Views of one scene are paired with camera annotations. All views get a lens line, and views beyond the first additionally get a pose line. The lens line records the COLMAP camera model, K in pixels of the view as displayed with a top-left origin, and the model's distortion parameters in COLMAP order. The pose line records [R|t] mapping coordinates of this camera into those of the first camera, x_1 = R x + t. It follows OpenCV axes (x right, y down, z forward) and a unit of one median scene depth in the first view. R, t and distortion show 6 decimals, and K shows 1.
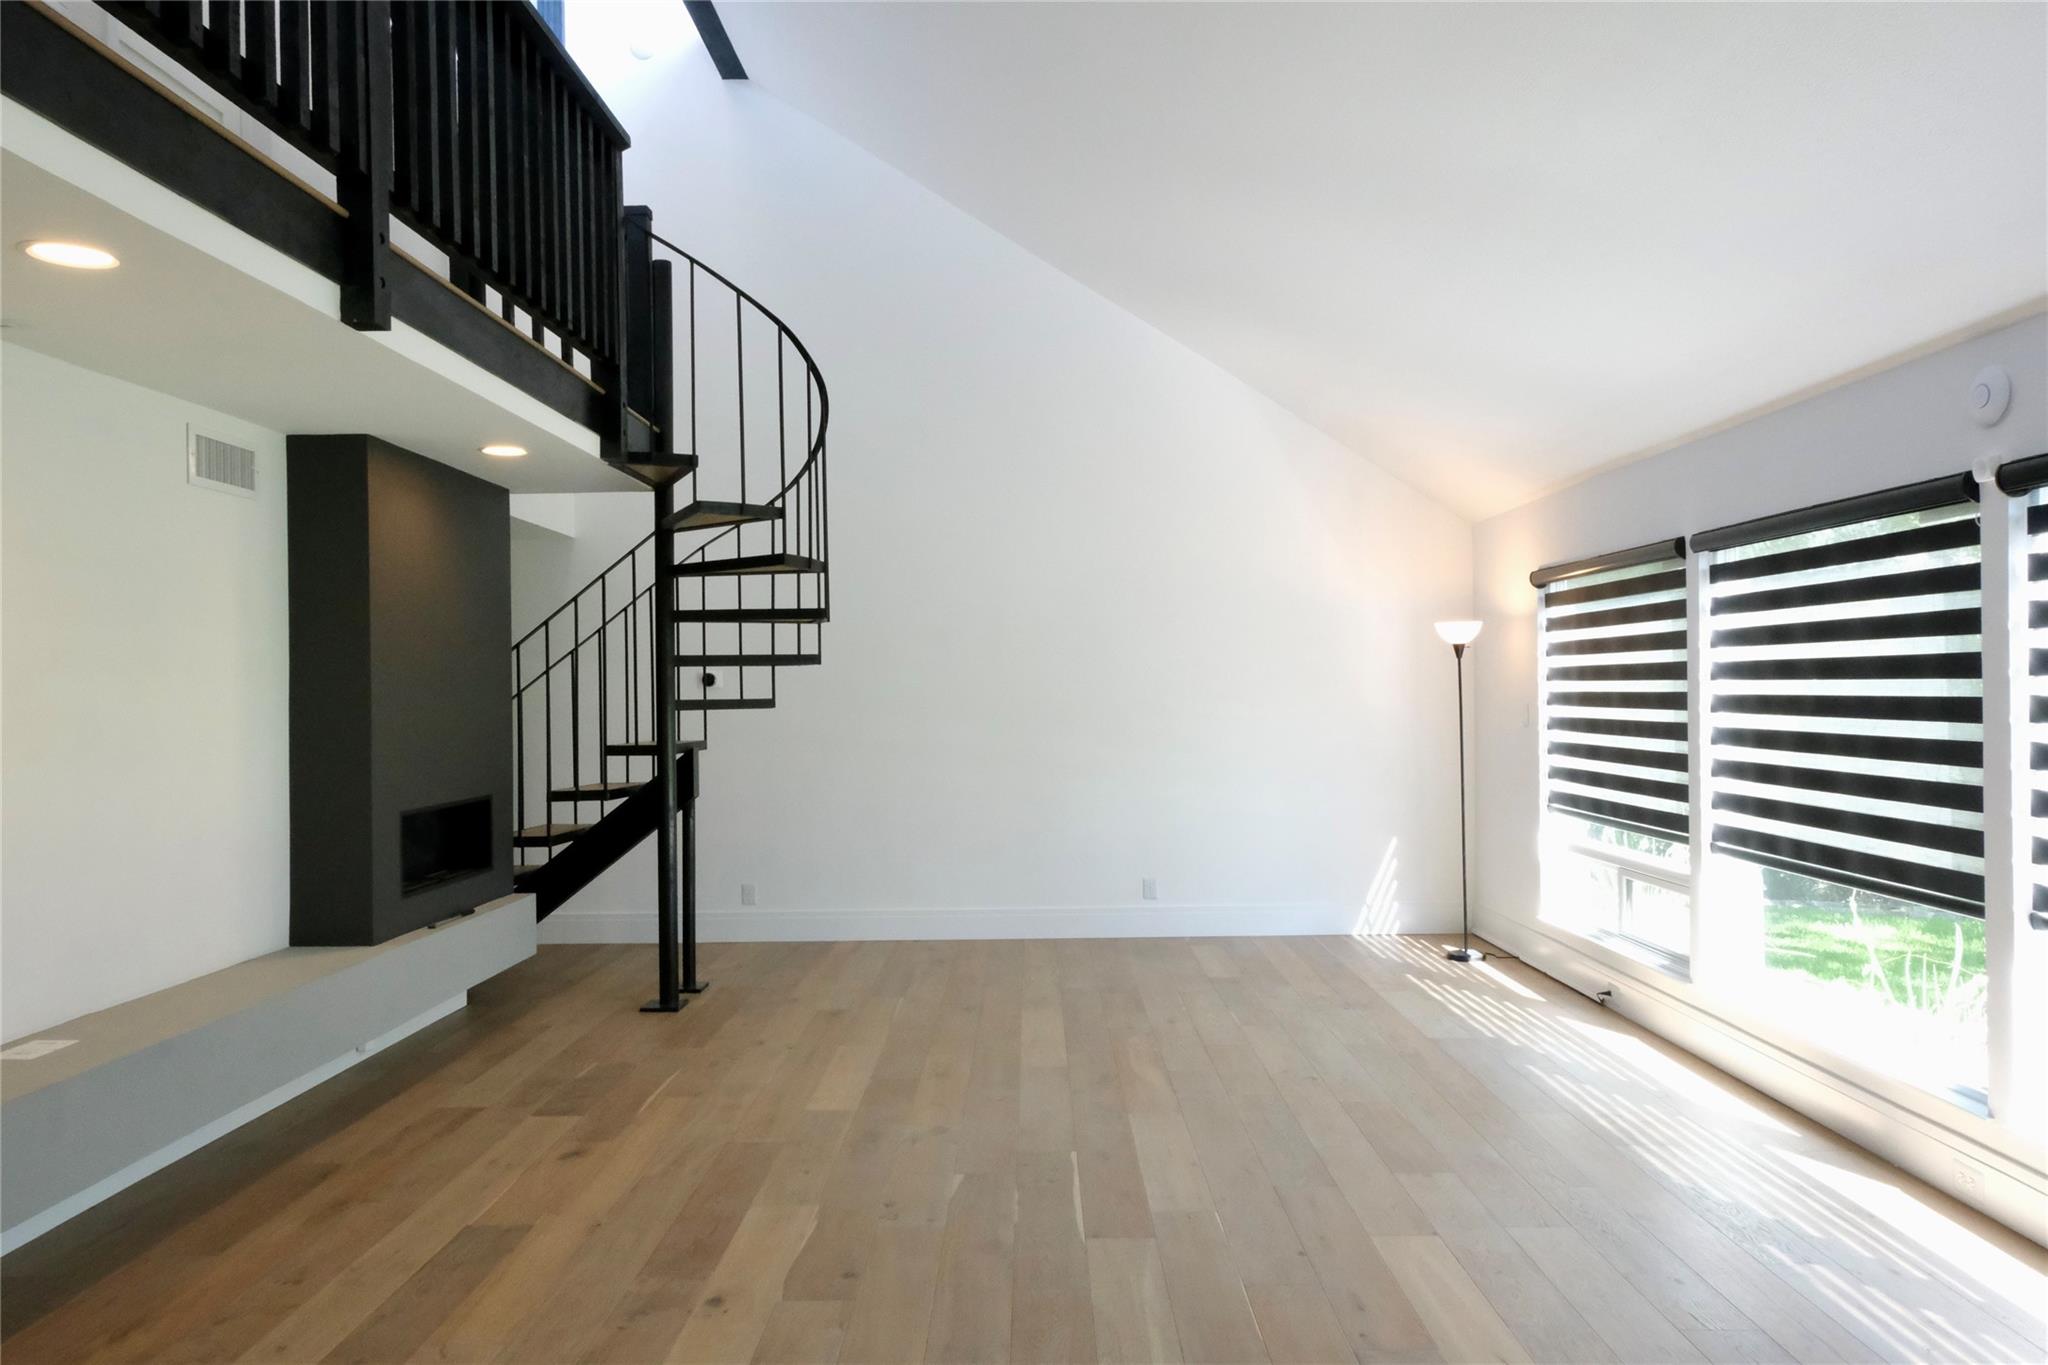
lens RADIAL K [[1393.7, 0, 1010.4], [0, 1393.7, 686.4], [0, 0, 1]] dist [0.007865, 0.001884]
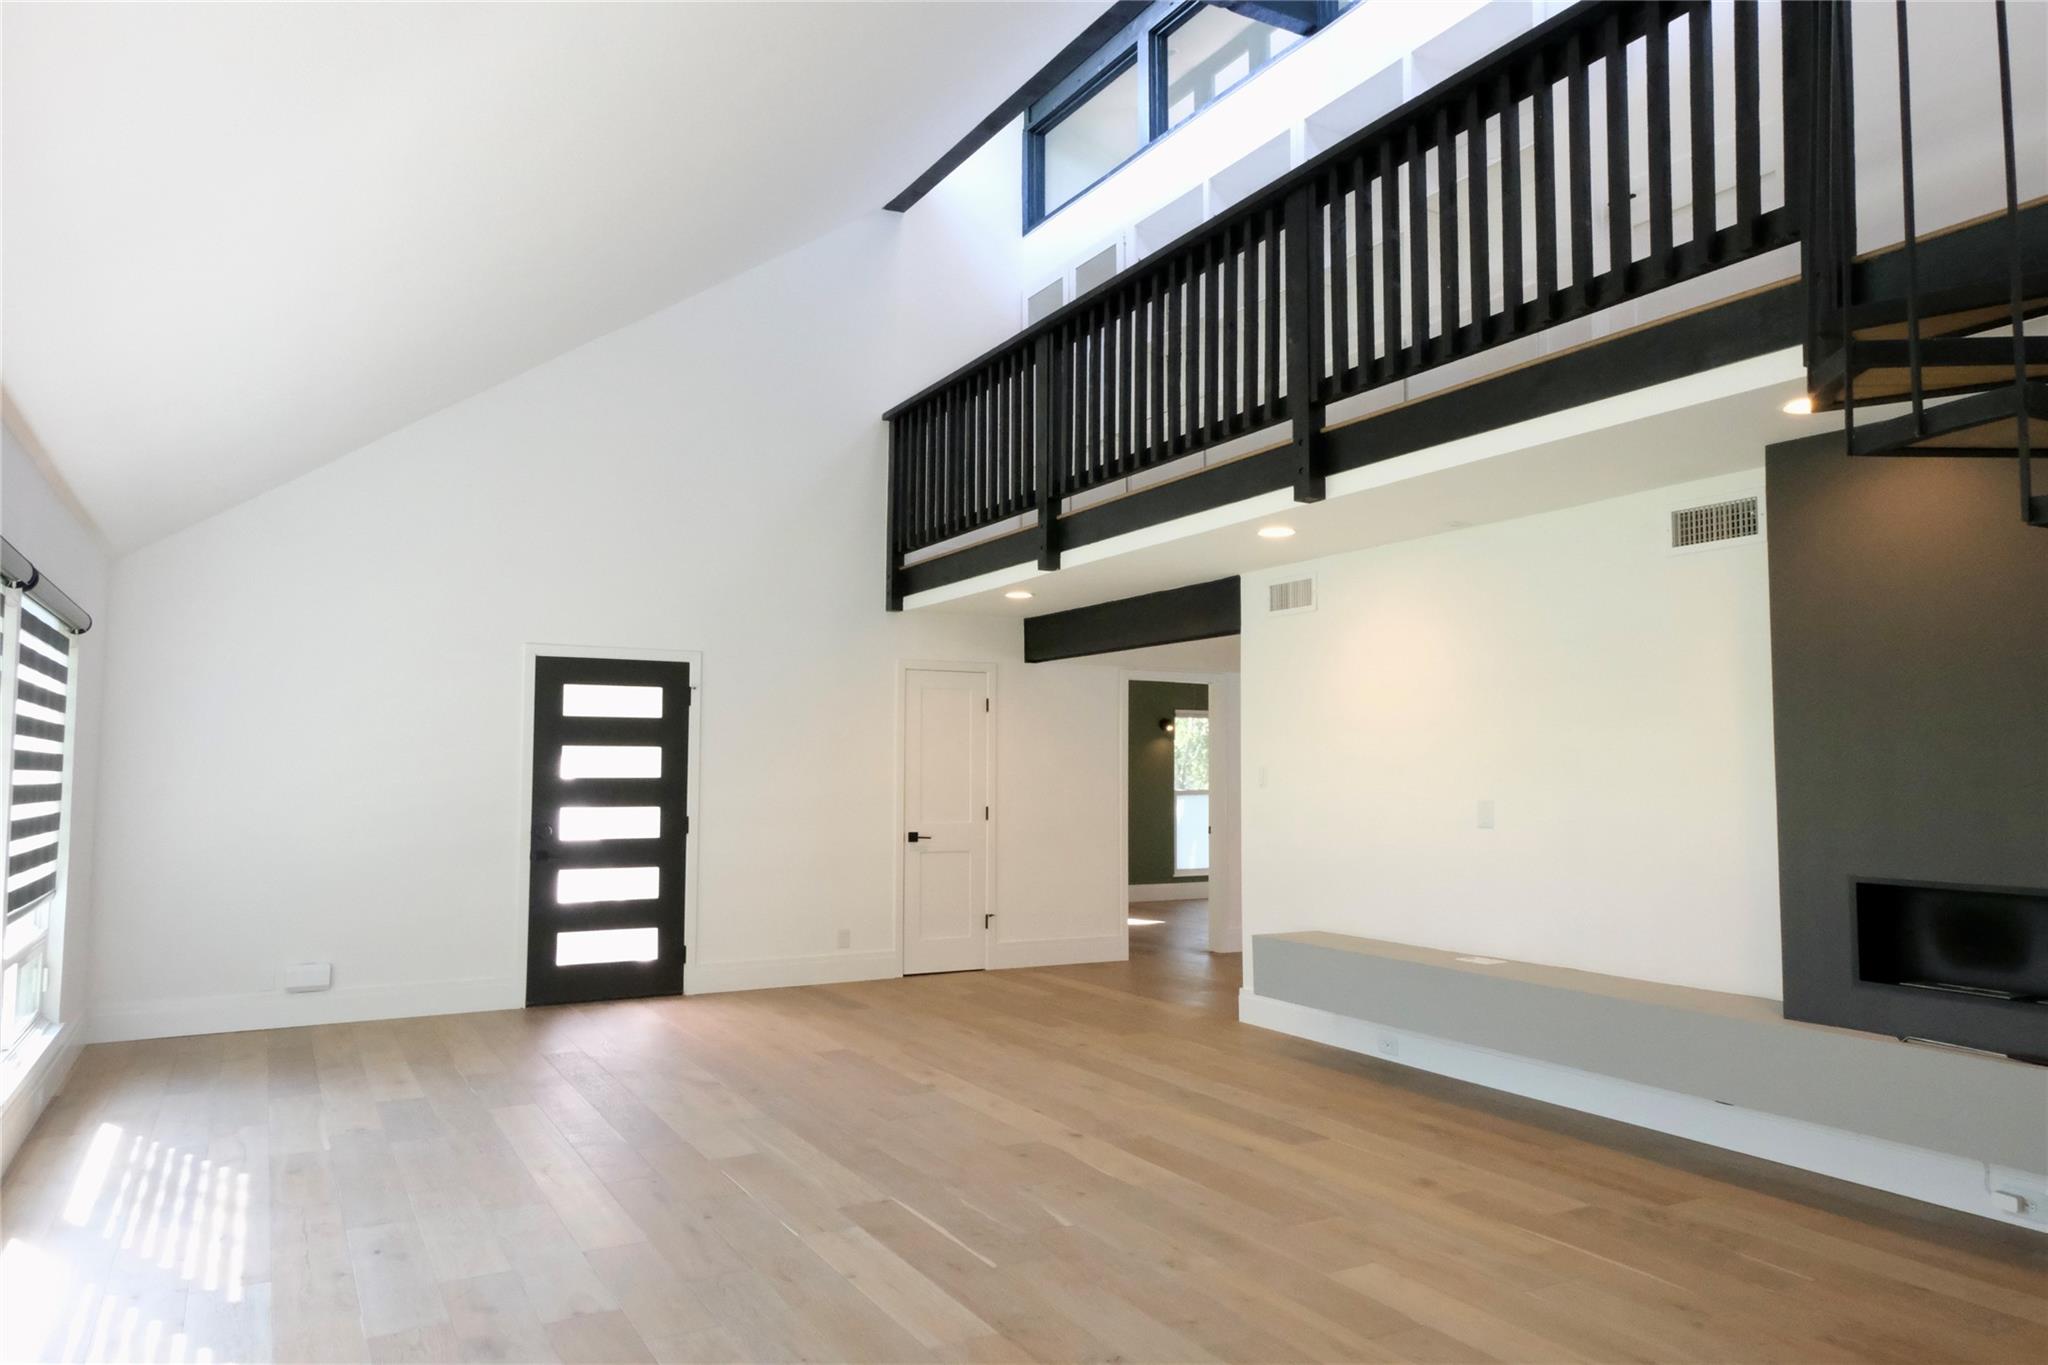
lens RADIAL K [[1393.7, 0, 1011.2], [0, 1393.7, 686.6], [0, 0, 1]] dist [0.007865, 0.001884]
pose [[-0.876988, -0.024553, -0.479884, 0.437279], [0.008079, 0.997799, -0.065816, 0.035507], [0.480444, -0.061596, -0.874860, 1.706157]]
